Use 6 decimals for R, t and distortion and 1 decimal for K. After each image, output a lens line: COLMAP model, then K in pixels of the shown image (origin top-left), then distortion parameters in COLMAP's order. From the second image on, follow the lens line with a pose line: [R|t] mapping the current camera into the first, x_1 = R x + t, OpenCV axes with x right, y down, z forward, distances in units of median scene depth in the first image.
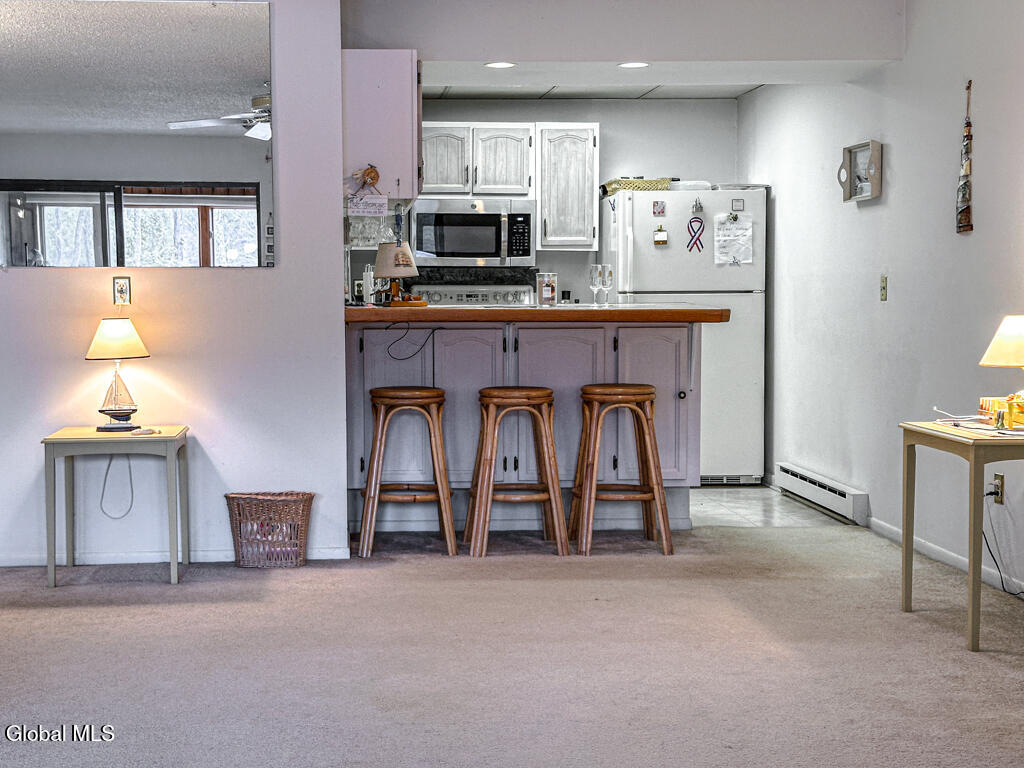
lens RADIAL K [[1381.4, 0, 474.5], [0, 1381.4, 374.1], [0, 0, 1]] dist [0.154722, 0.000000]
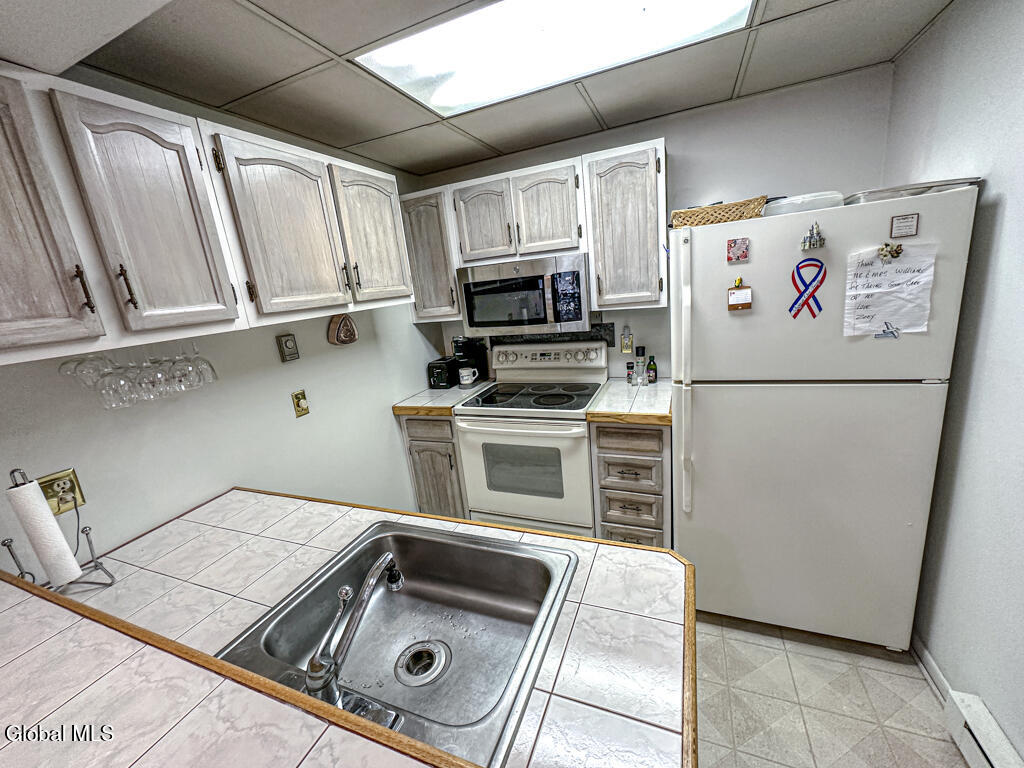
lens RADIAL K [[420.9, 0, 510.3], [0, 420.9, 387.9], [0, 0, 1]] dist [-0.003678, -0.000304]
pose [[0.889154, 0.019251, -0.457203, 0.123032], [0.077352, 0.978414, 0.191629, -0.098277], [0.451023, -0.205754, 0.868472, 0.740625]]
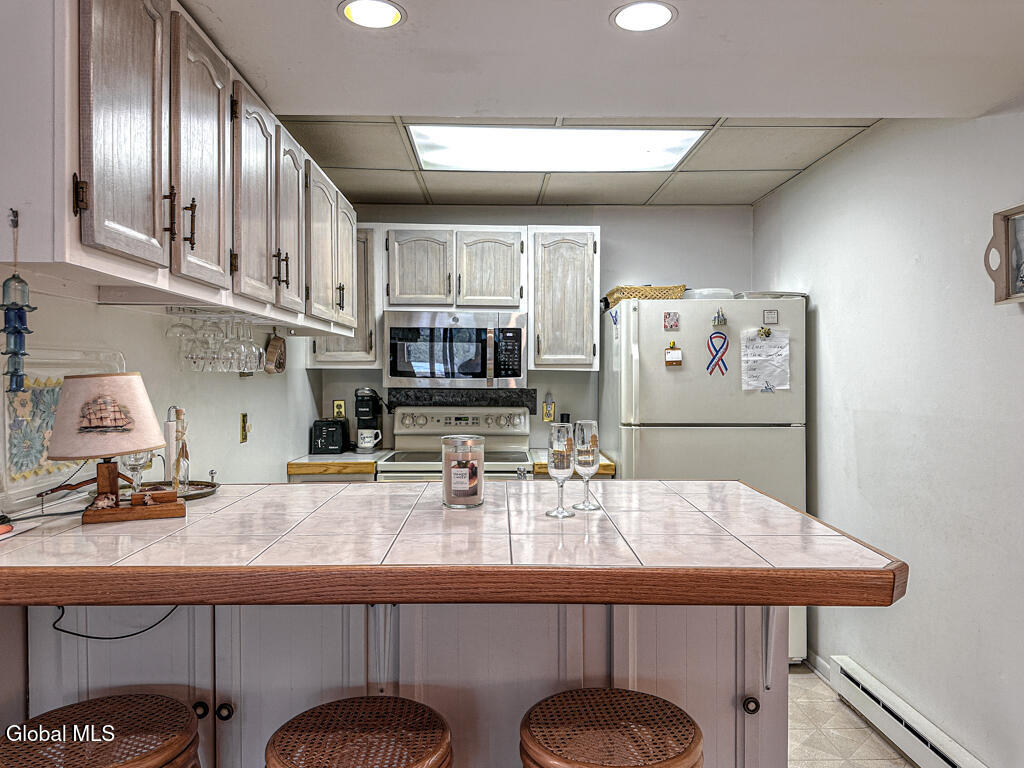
lens RADIAL K [[726.5, 0, 524.0], [0, 726.5, 383.1], [0, 0, 1]] dist [0.082256, -0.091984]
pose [[0.999065, 0.003695, -0.043076, 0.062106], [-0.005928, 0.998638, -0.051831, -0.057798], [0.042826, 0.052038, 0.997726, 0.545971]]
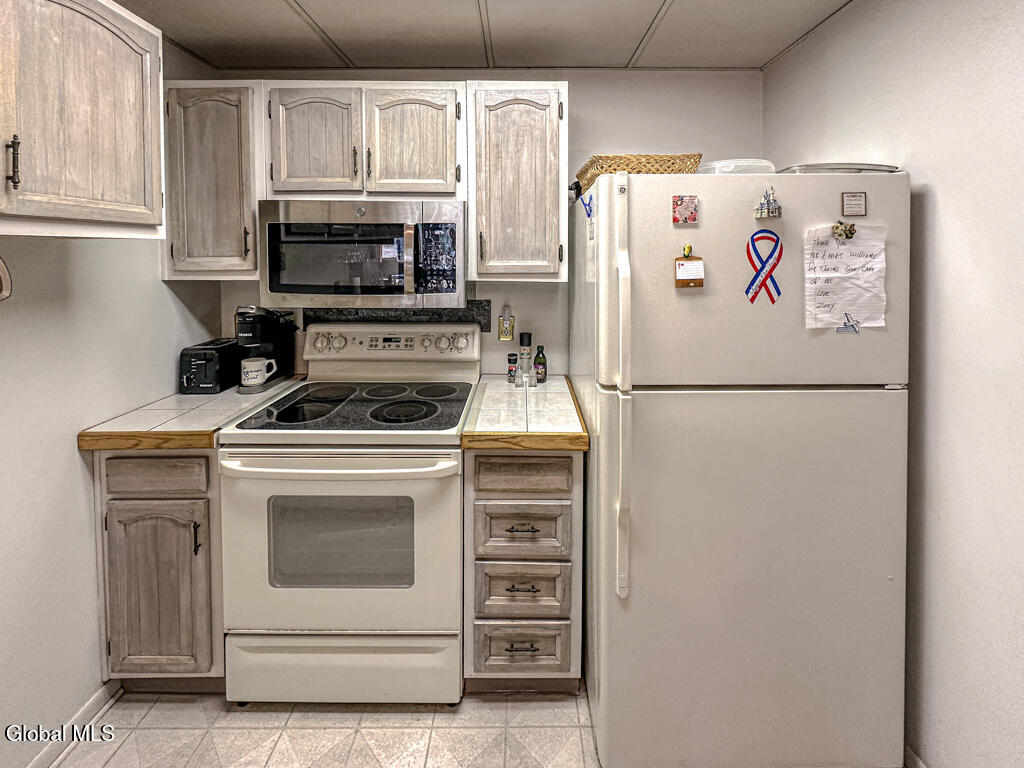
lens RADIAL K [[445.4, 0, 531.1], [0, 445.4, 265.0], [0, 0, 1]] dist [-0.003080, -0.000118]
pose [[0.998973, 0.002498, -0.045248, 0.082994], [-0.004122, 0.999349, -0.035834, -0.090703], [0.045129, 0.035983, 0.998333, 0.805618]]
